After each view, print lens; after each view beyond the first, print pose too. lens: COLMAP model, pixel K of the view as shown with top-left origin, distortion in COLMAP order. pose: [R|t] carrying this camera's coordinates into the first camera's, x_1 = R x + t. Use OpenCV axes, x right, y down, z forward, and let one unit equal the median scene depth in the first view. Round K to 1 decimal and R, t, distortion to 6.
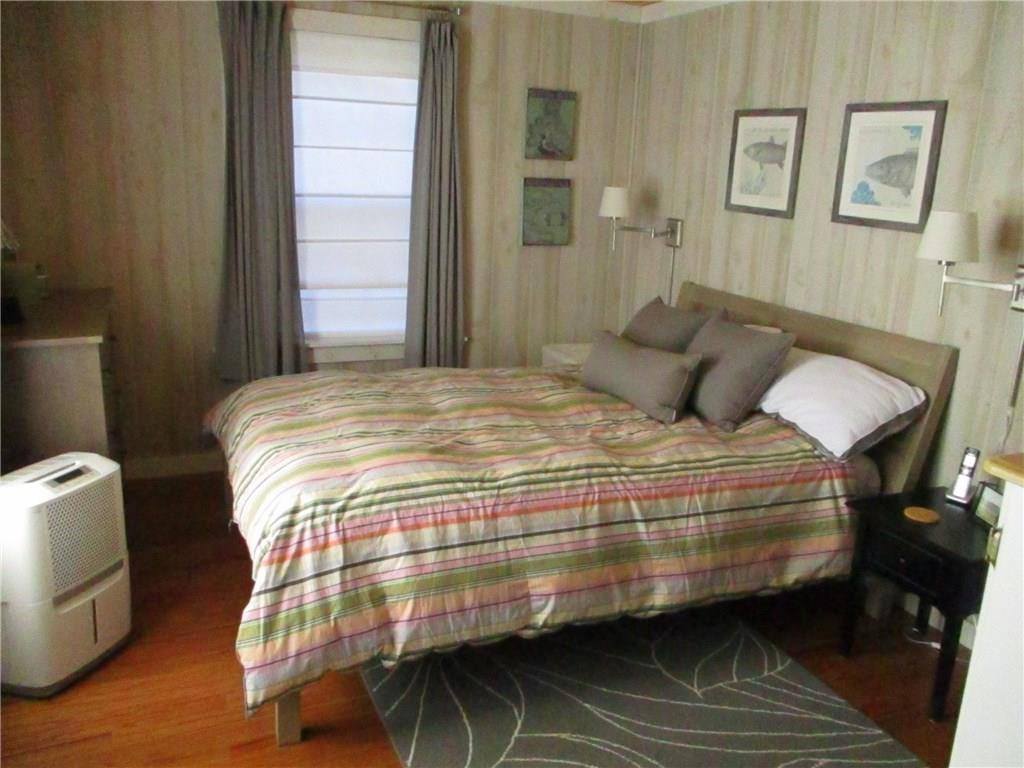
lens RADIAL K [[852.0, 0, 515.0], [0, 852.0, 363.6], [0, 0, 1]] dist [-0.034569, 0.003441]
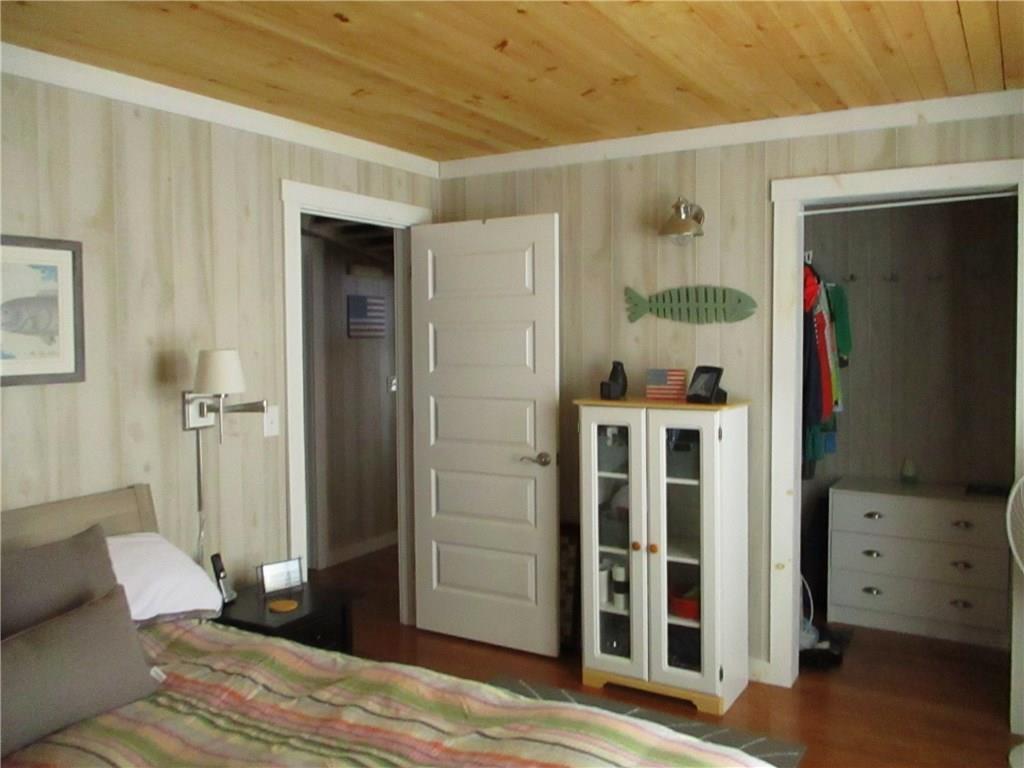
lens RADIAL K [[852.0, 0, 515.0], [0, 852.0, 363.6], [0, 0, 1]] dist [-0.034569, 0.003441]
pose [[-0.590140, -0.069565, 0.804298, -0.529462], [0.176406, 0.961092, 0.212561, -0.282890], [-0.787792, 0.267324, -0.554907, 1.125118]]
